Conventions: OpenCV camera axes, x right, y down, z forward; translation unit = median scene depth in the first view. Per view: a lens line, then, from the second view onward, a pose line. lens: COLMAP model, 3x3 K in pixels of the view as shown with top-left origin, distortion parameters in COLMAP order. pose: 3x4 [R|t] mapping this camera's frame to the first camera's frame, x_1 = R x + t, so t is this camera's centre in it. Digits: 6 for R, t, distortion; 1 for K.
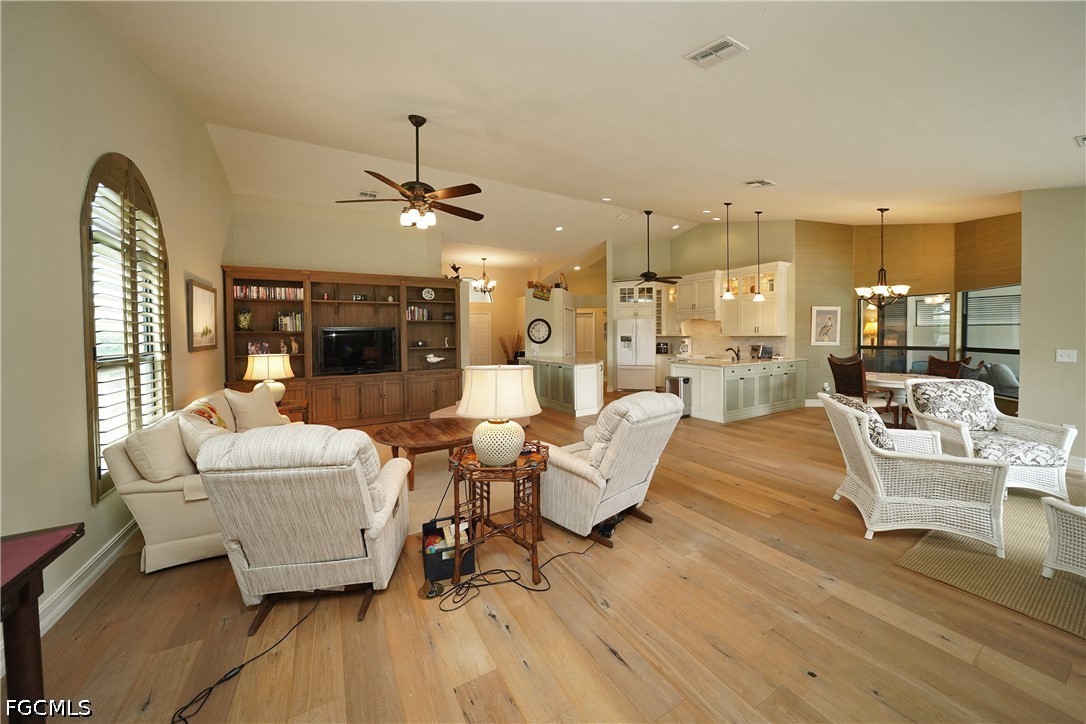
lens RADIAL K [[397.8, 0, 570.0], [0, 397.8, 336.2], [0, 0, 1]] dist [-0.026637, -0.000043]
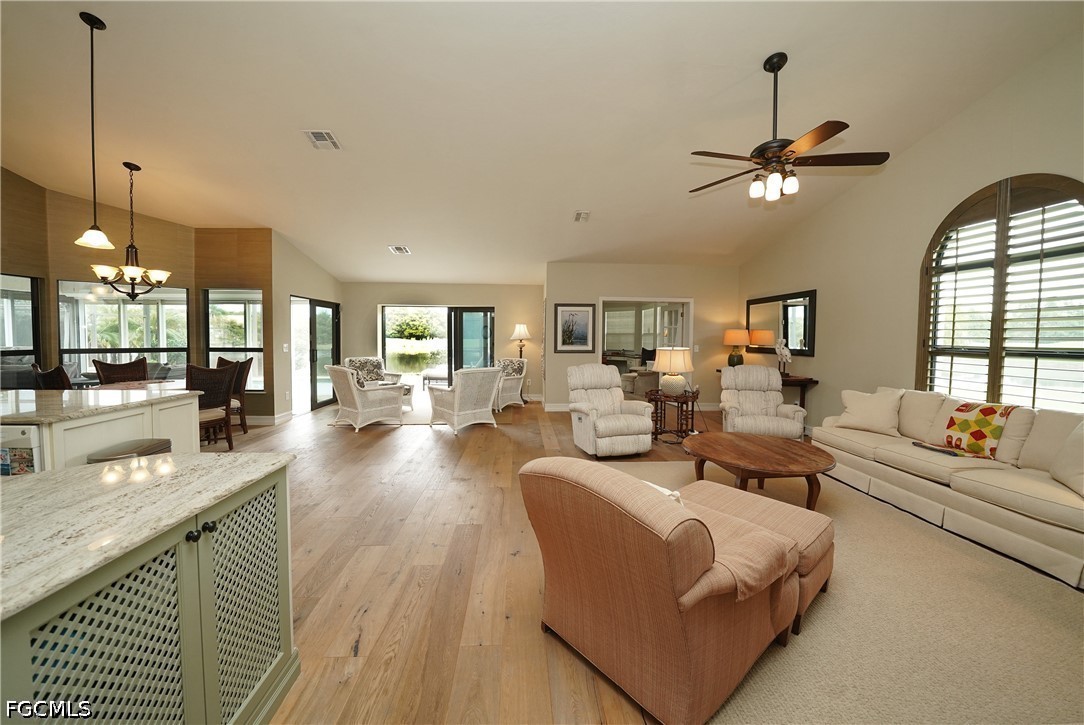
lens RADIAL K [[429.4, 0, 536.0], [0, 429.4, 357.1], [0, 0, 1]] dist [-0.002300, -0.000097]
pose [[-0.863094, -0.024246, 0.504461, -0.197487], [0.001258, 0.998741, 0.050154, 0.001798], [-0.505042, 0.043922, -0.861976, 0.913737]]
